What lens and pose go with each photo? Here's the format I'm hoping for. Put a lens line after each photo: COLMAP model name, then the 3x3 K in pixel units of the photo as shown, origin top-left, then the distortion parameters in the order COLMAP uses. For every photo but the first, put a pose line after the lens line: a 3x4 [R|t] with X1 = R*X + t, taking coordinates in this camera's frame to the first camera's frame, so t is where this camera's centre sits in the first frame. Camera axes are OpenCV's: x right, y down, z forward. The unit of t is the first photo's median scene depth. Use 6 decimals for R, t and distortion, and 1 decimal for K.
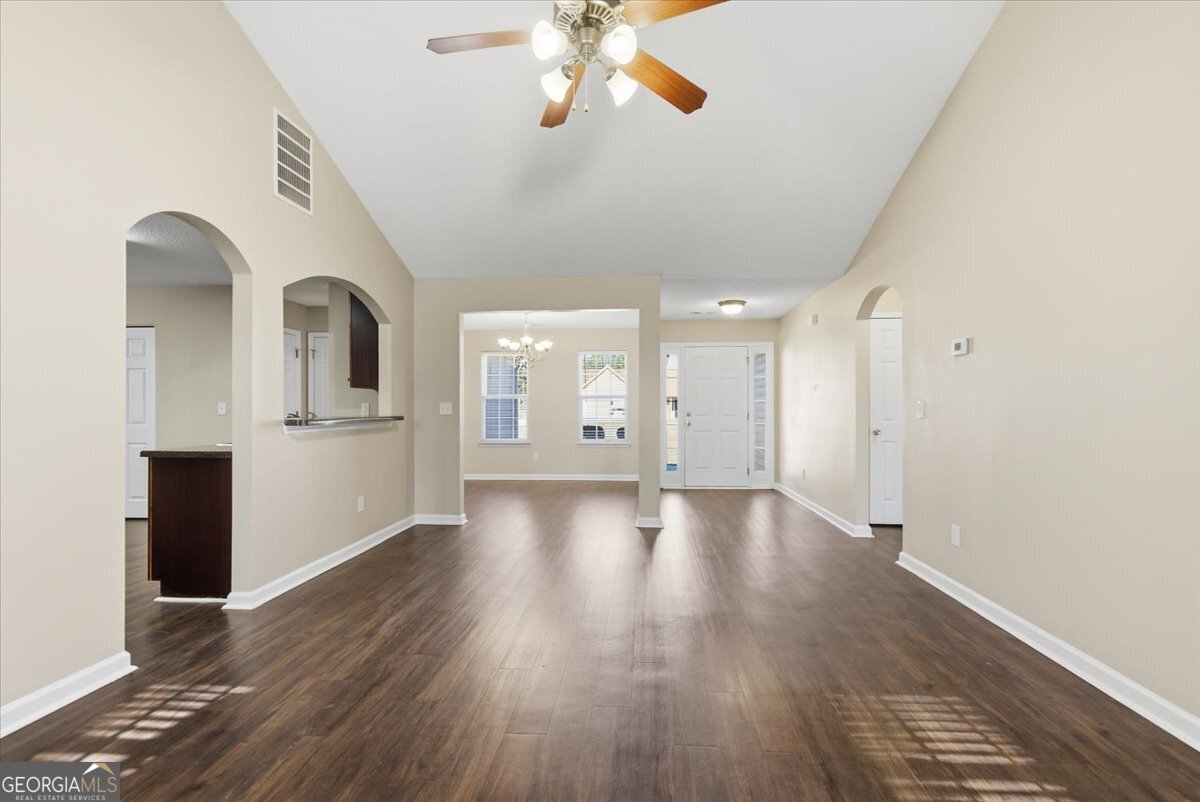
lens RADIAL K [[553.9, 0, 597.7], [0, 553.9, 405.2], [0, 0, 1]] dist [-0.000154, 0.000253]
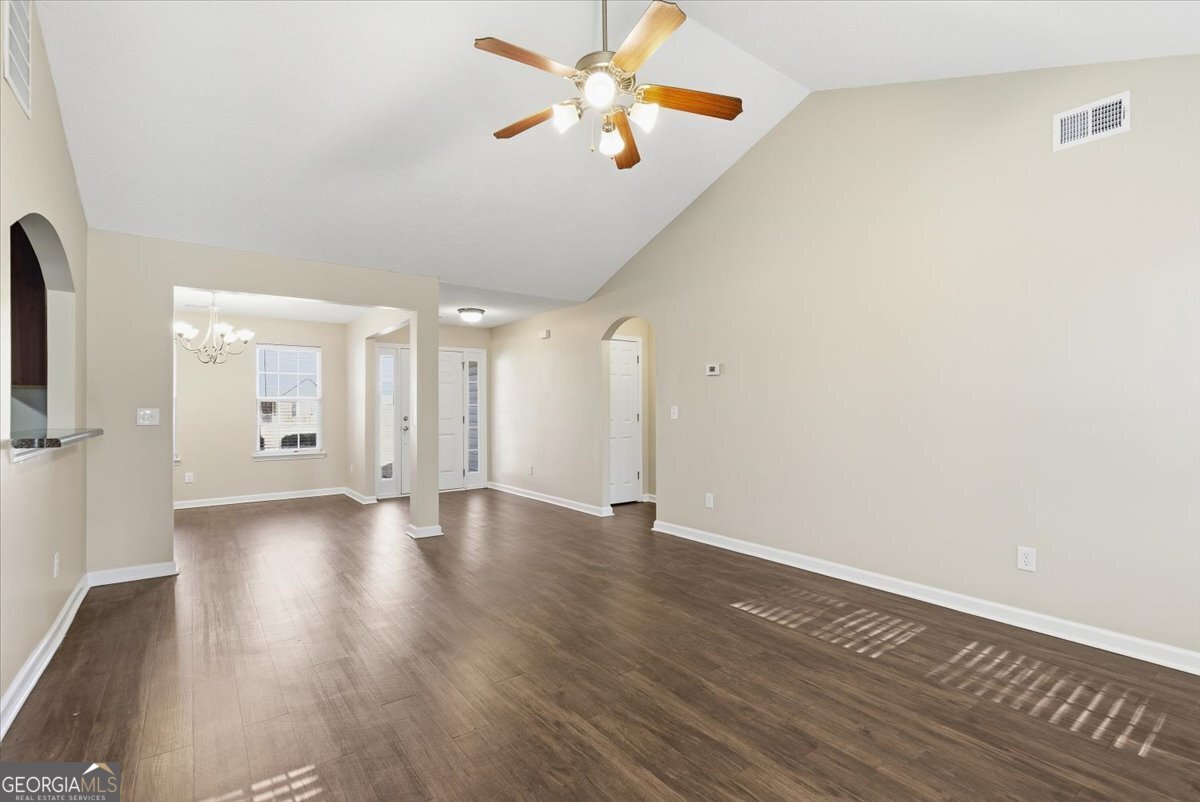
lens RADIAL K [[553.9, 0, 617.8], [0, 553.9, 400.6], [0, 0, 1]] dist [-0.000154, 0.000253]
pose [[0.747335, 0.005156, 0.664428, -0.236246], [0.002792, 0.999937, -0.010900, -0.004142], [-0.664442, 0.010001, 0.747273, 0.042548]]
